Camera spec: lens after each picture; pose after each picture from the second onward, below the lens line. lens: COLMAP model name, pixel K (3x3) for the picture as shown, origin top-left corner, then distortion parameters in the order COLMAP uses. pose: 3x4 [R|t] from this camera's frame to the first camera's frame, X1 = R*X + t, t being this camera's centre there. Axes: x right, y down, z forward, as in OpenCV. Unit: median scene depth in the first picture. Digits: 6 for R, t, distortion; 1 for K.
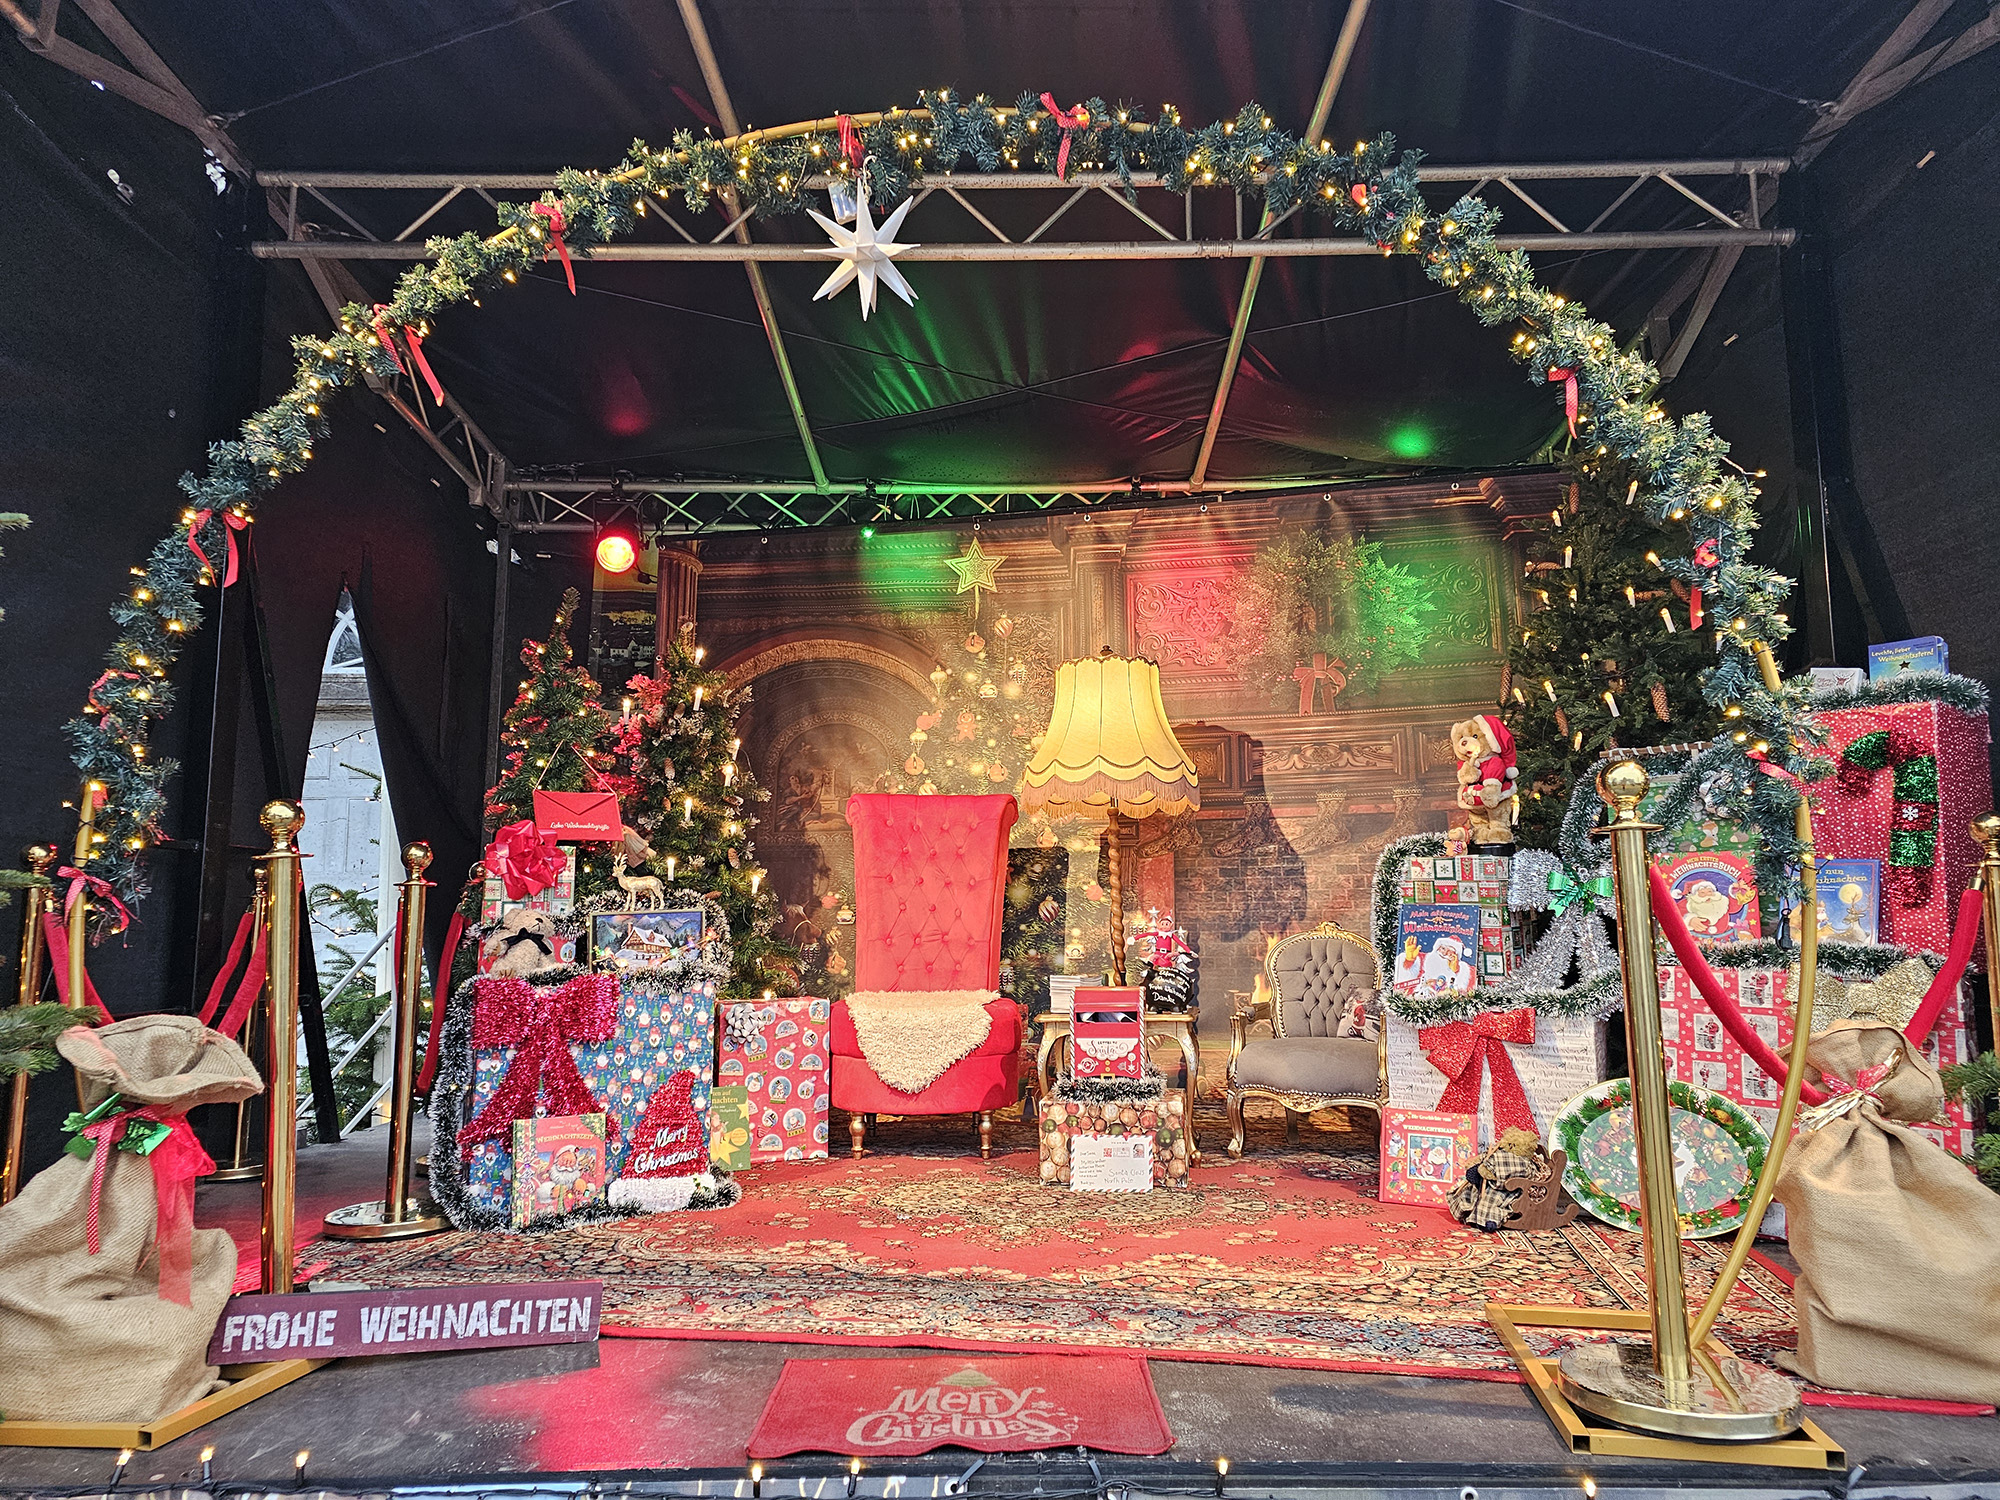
lens RADIAL K [[1333.1, 0, 1020.7], [0, 1333.1, 751.5], [0, 0, 1]] dist [0.088380, -0.077276]
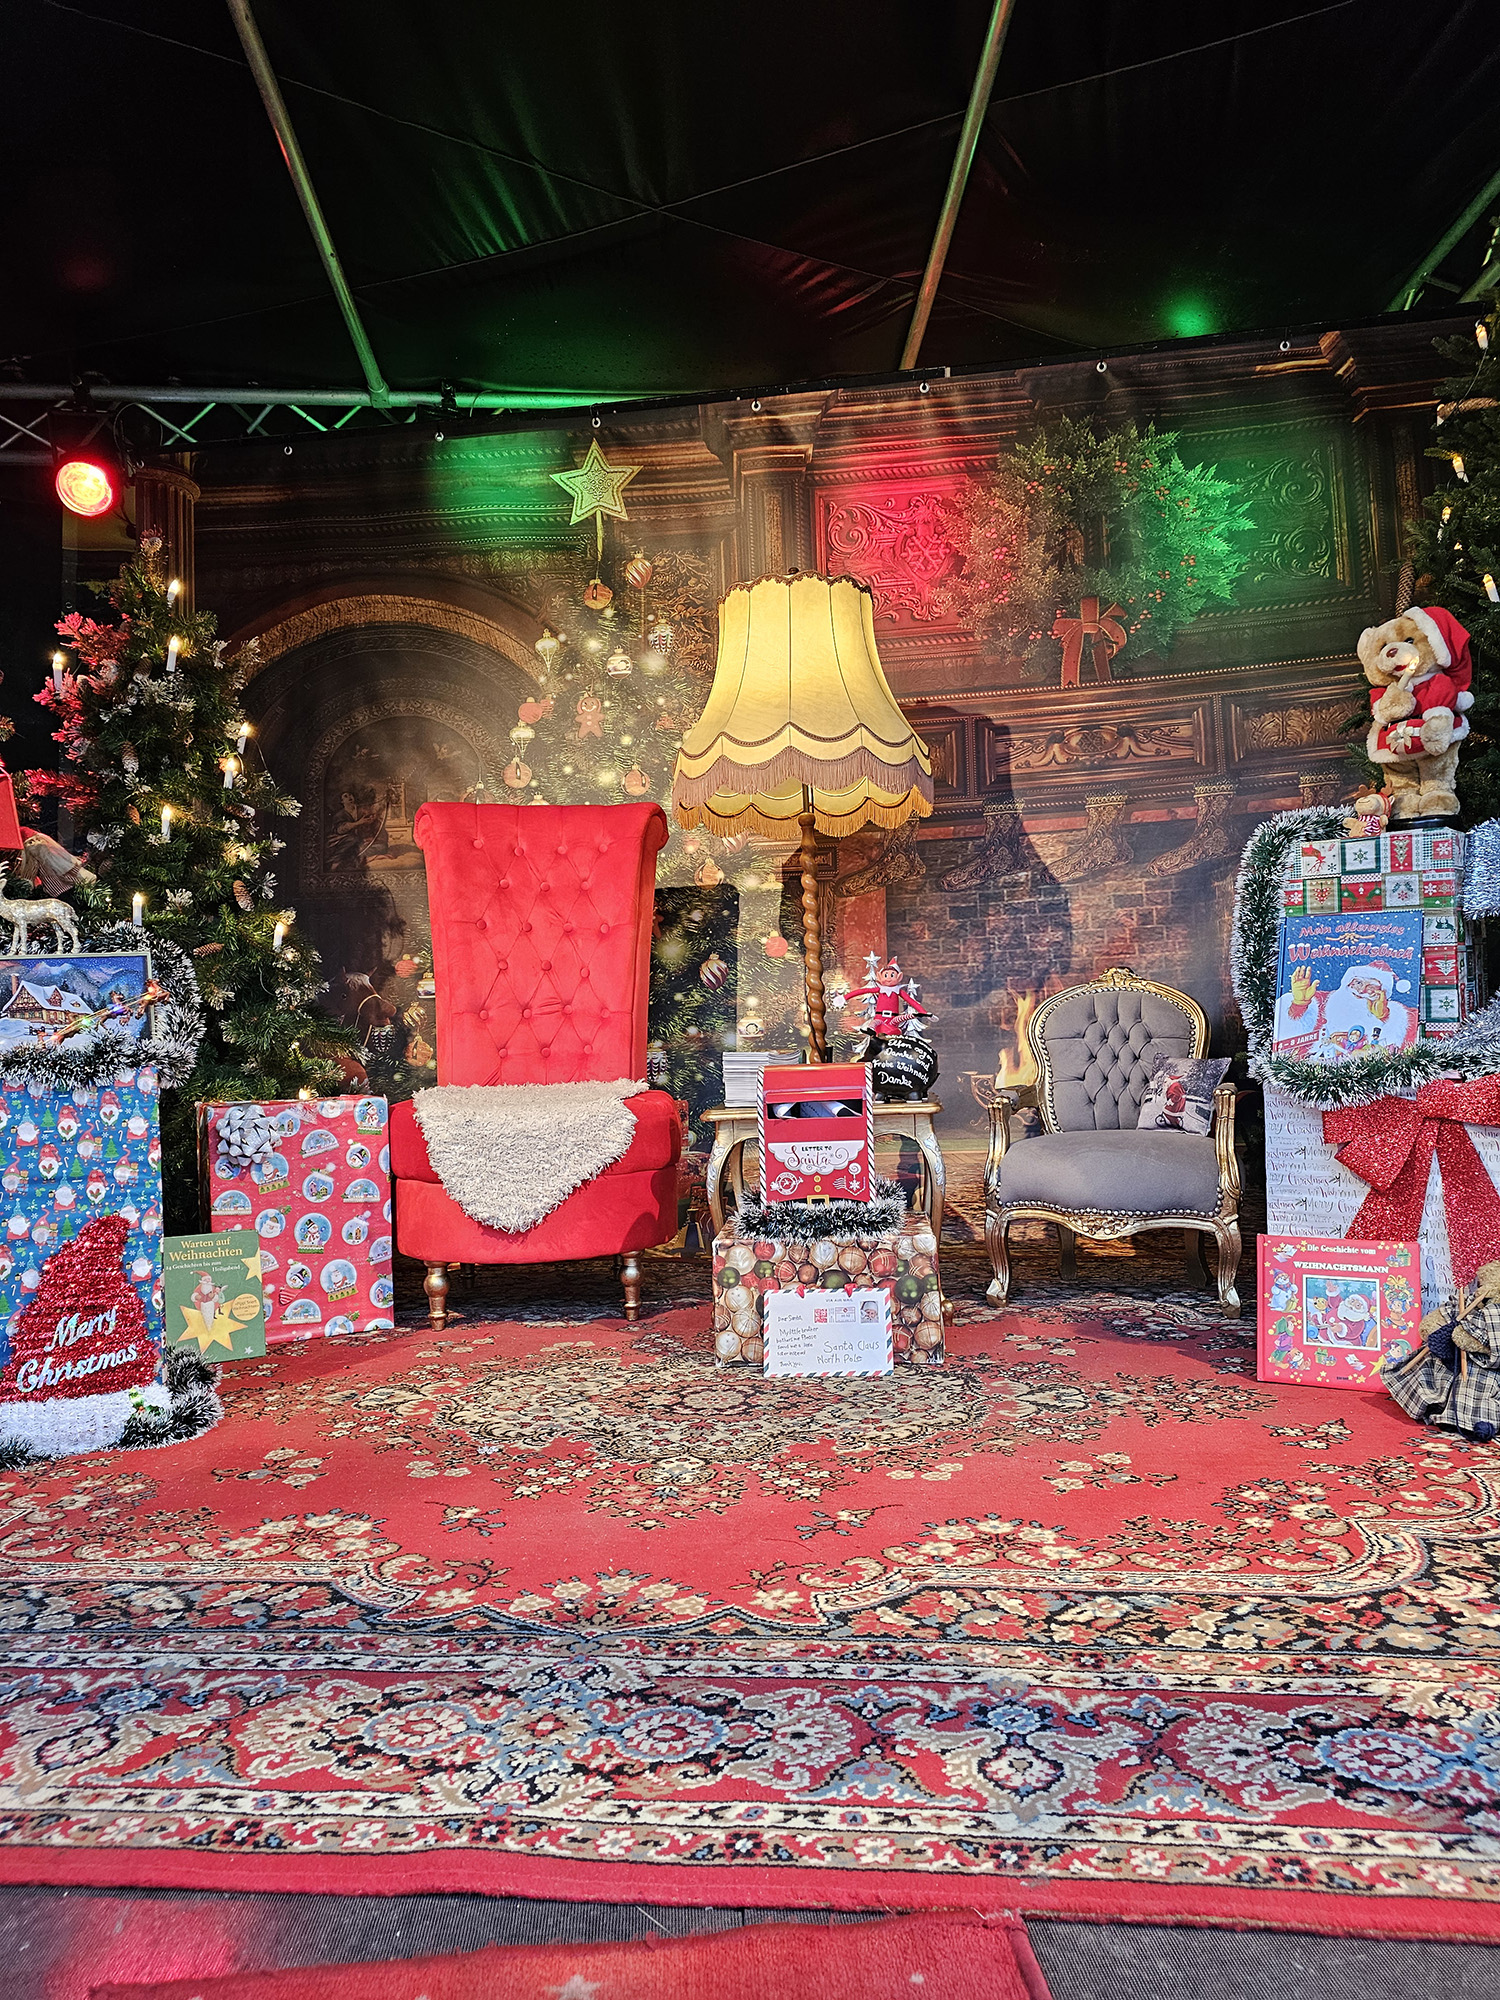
lens RADIAL K [[1334.4, 0, 758.4], [0, 1334.4, 1023.0], [0, 0, 1]] dist [0.090332, -0.081703]
pose [[0.997594, -0.023847, 0.065089, -0.003239], [0.015771, 0.992418, 0.121891, 0.082574], [-0.067503, -0.120571, 0.990407, 0.390063]]
